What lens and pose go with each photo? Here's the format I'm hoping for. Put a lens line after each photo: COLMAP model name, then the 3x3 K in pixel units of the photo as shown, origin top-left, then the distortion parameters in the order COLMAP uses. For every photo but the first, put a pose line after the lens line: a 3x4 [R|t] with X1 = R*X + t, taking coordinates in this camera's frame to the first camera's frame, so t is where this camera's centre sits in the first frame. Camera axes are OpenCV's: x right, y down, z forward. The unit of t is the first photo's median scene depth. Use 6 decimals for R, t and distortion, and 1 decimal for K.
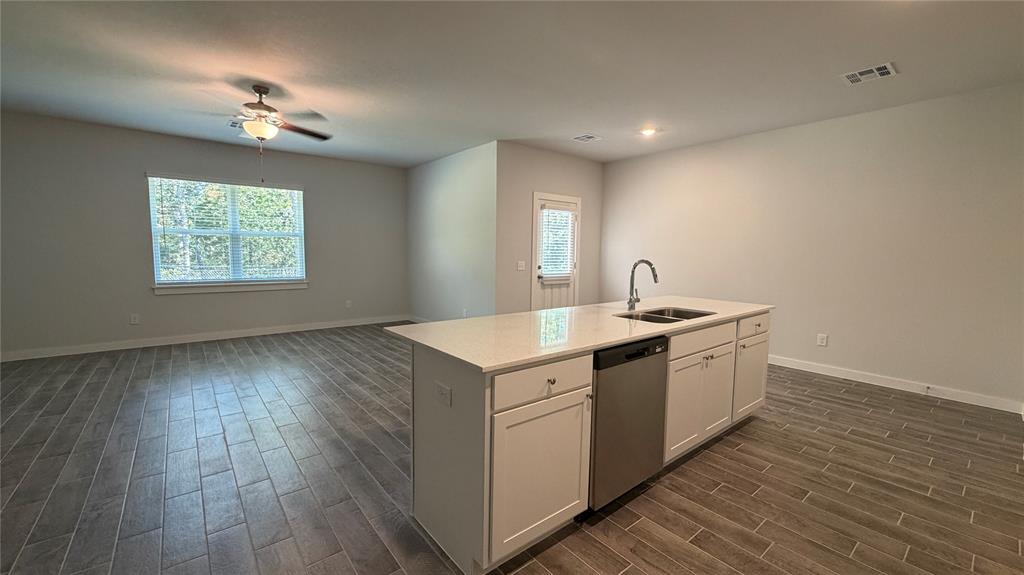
lens RADIAL K [[408.3, 0, 512.0], [0, 408.3, 287.5], [0, 0, 1]] dist [0.002279, 0.000188]
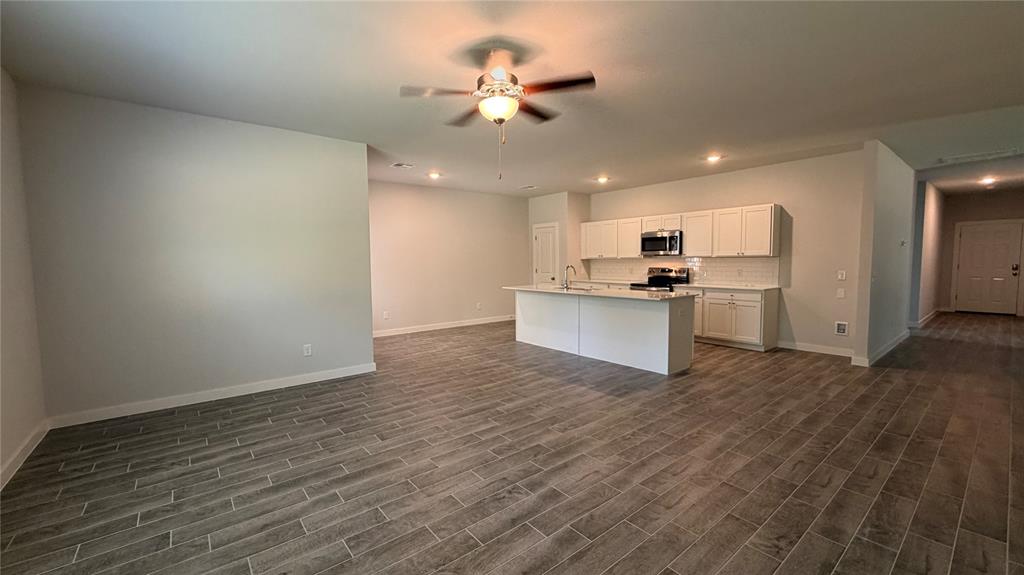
lens RADIAL K [[408.3, 0, 512.0], [0, 408.3, 287.5], [0, 0, 1]] dist [0.002279, 0.000188]
pose [[-0.002171, -0.082716, 0.996571, -1.374848], [0.097037, 0.991853, 0.082536, -0.117683], [-0.995278, 0.096884, 0.005873, 0.996272]]
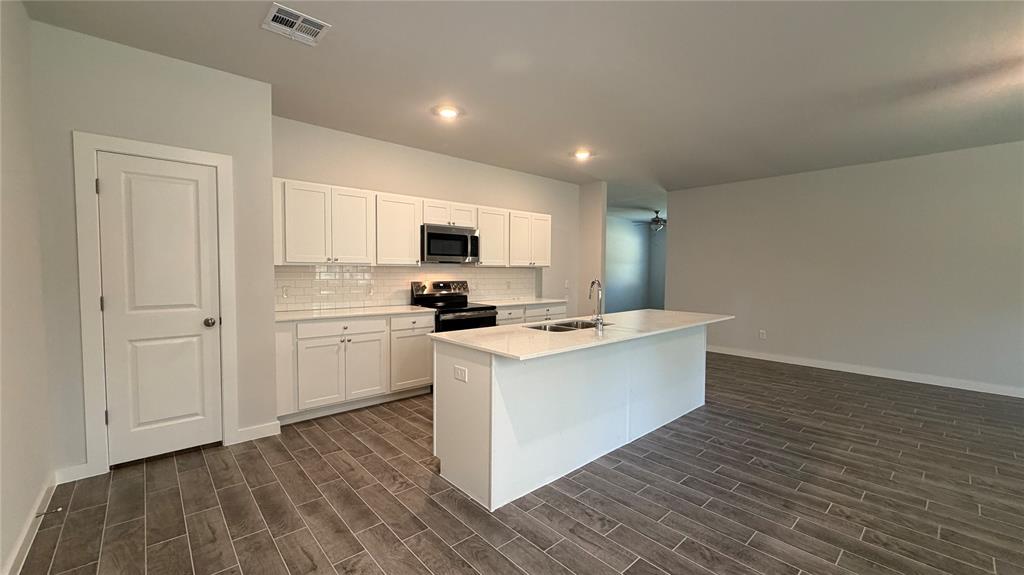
lens RADIAL K [[408.3, 0, 512.0], [0, 408.3, 287.5], [0, 0, 1]] dist [0.002279, 0.000188]
pose [[-0.998636, -0.020901, -0.047851, 0.442469], [-0.027012, 0.991035, 0.130841, -0.135463], [0.044688, 0.131955, -0.990248, 1.566979]]
